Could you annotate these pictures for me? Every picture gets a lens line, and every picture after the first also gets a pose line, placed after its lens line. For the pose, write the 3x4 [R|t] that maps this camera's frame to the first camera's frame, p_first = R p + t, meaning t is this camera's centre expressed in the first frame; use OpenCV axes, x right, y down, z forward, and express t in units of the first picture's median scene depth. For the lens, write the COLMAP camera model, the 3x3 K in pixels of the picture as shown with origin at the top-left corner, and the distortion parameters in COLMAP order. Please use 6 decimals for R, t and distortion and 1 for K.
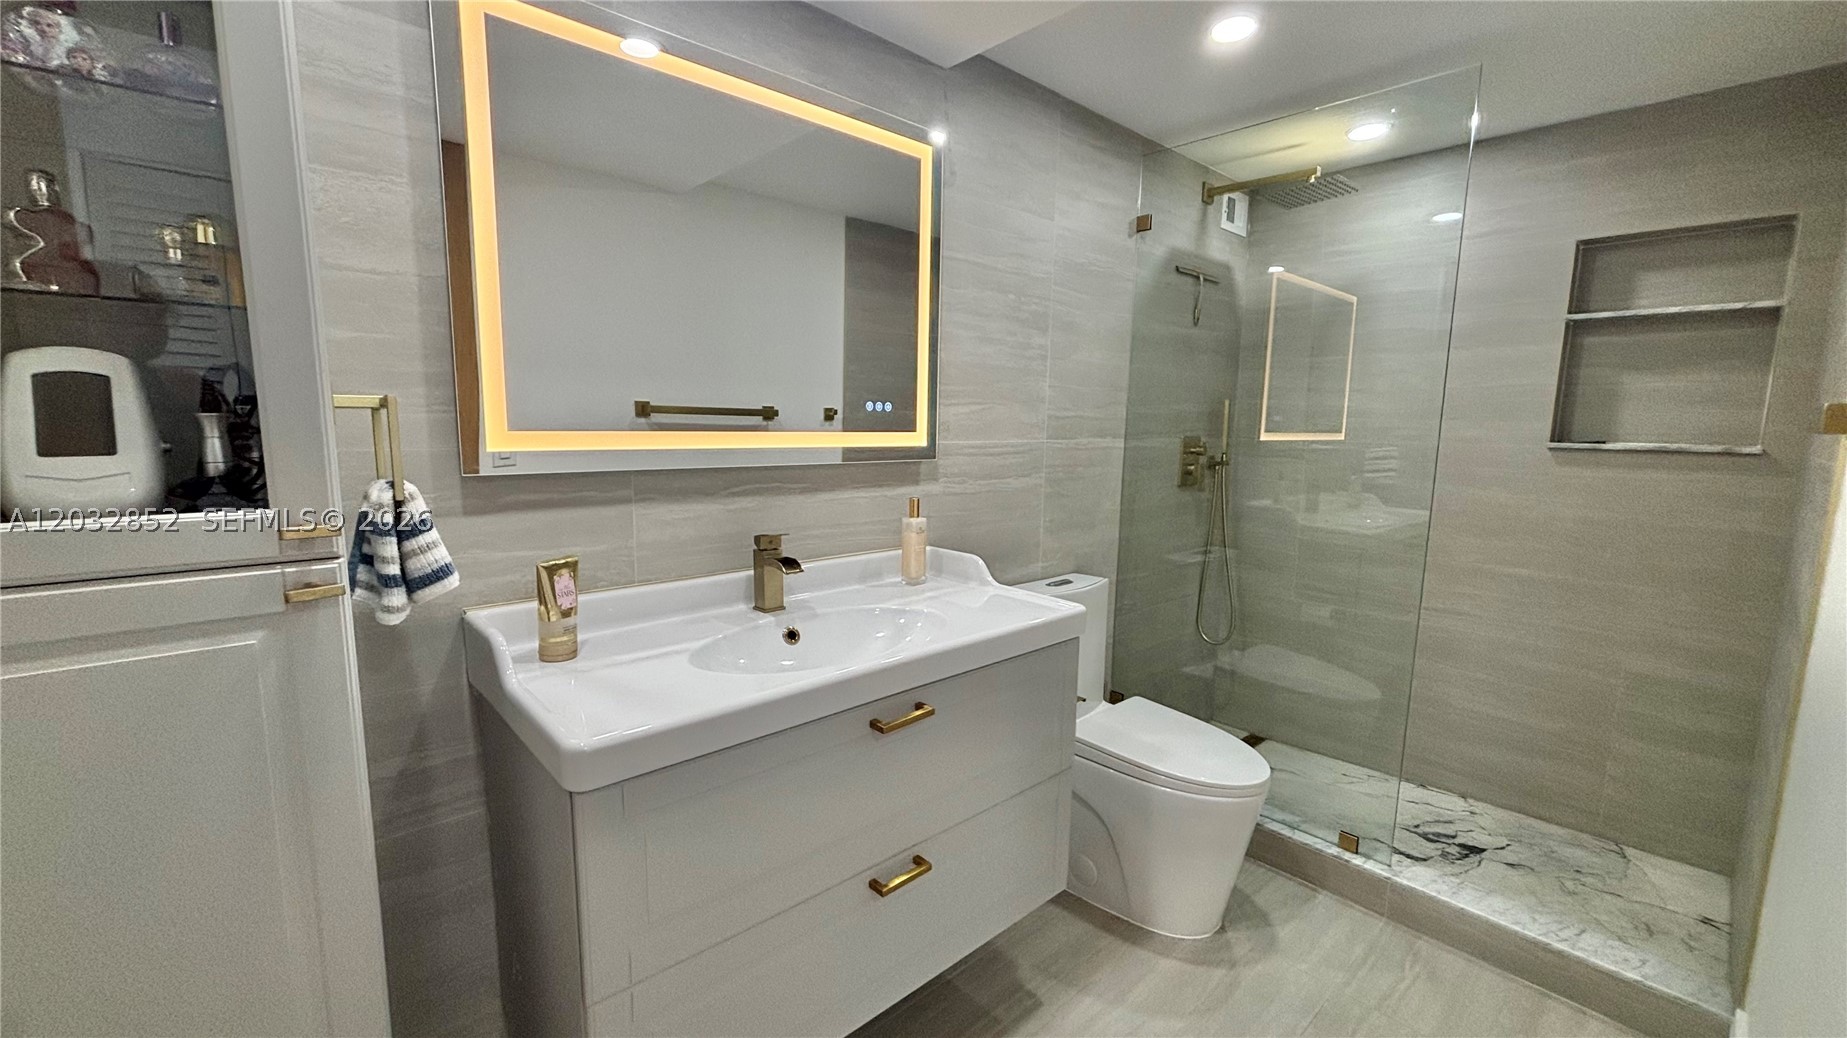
lens RADIAL K [[739.3, 0, 923.5], [0, 739.3, 519.0], [0, 0, 1]] dist [-0.000079, -0.000125]
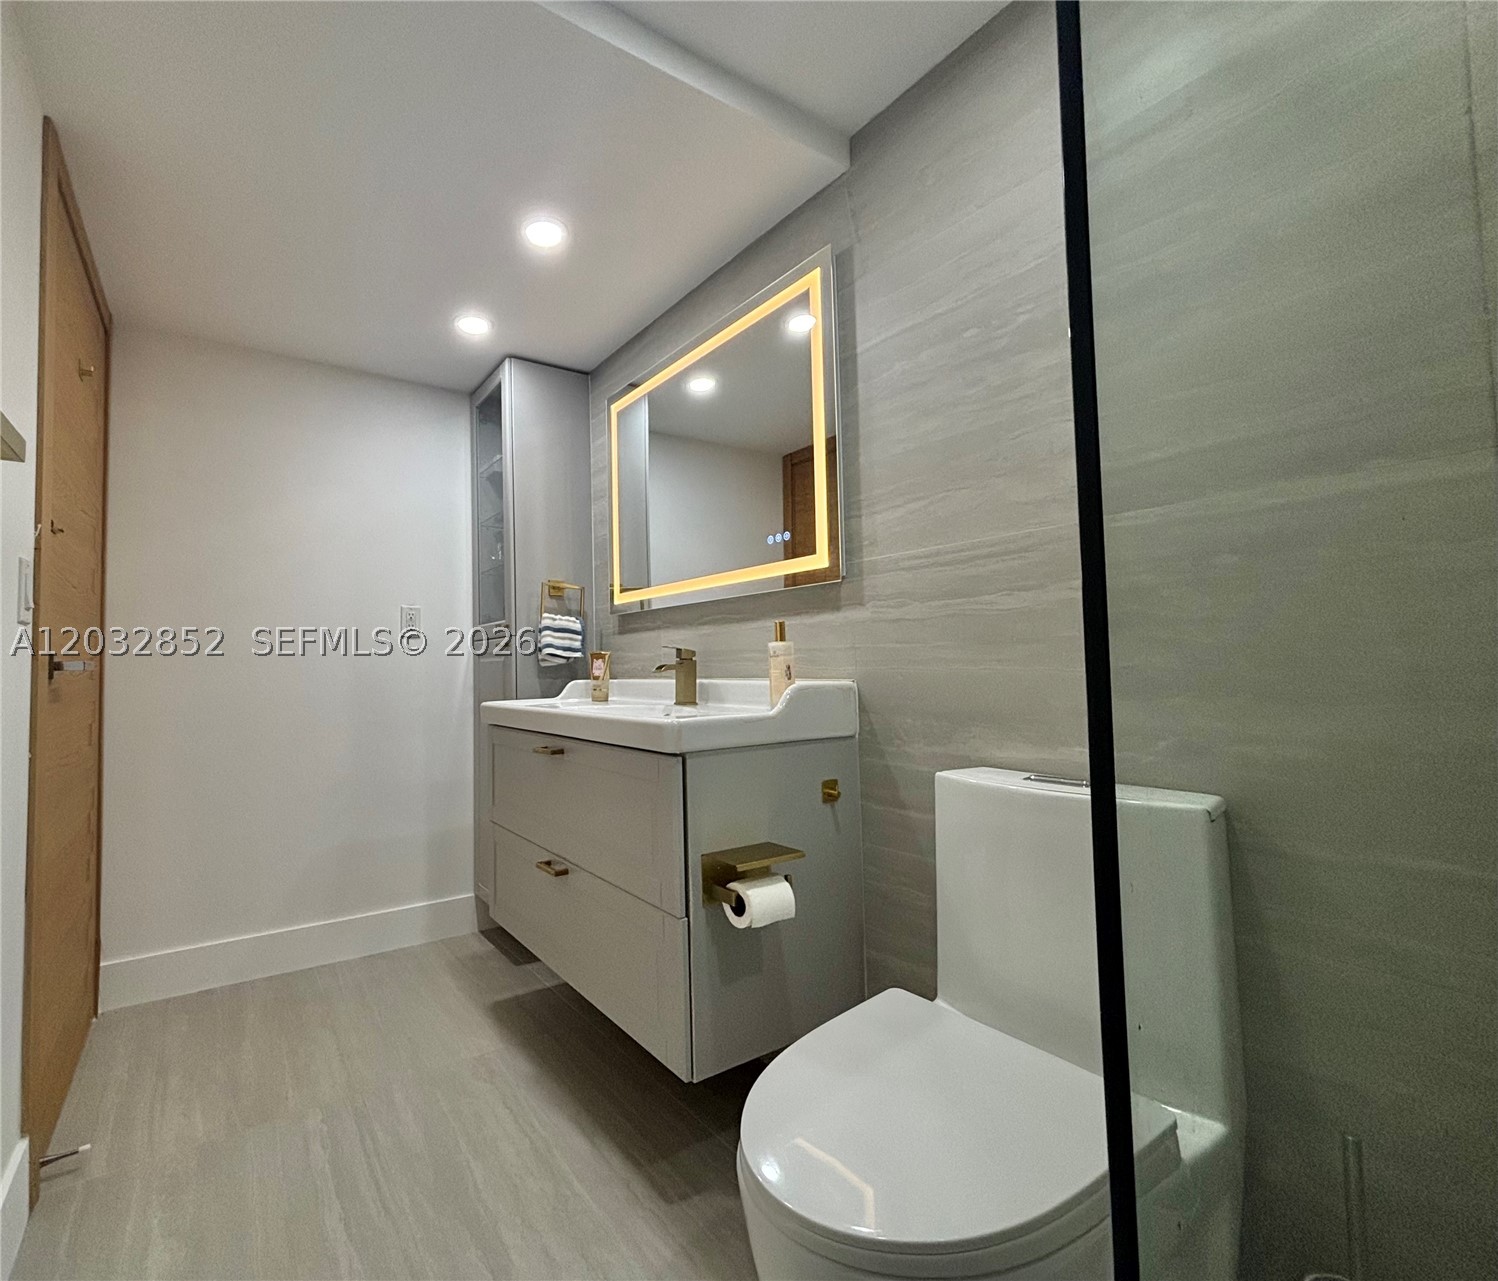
lens RADIAL K [[734.7, 0, 749.0], [0, 734.7, 640.5], [0, 0, 1]] dist [-0.000472, -0.000032]
pose [[-0.118283, -0.063160, -0.990969, 0.891776], [-0.111387, 0.992520, -0.049964, 0.046362], [0.986713, 0.104471, -0.124433, 1.008992]]
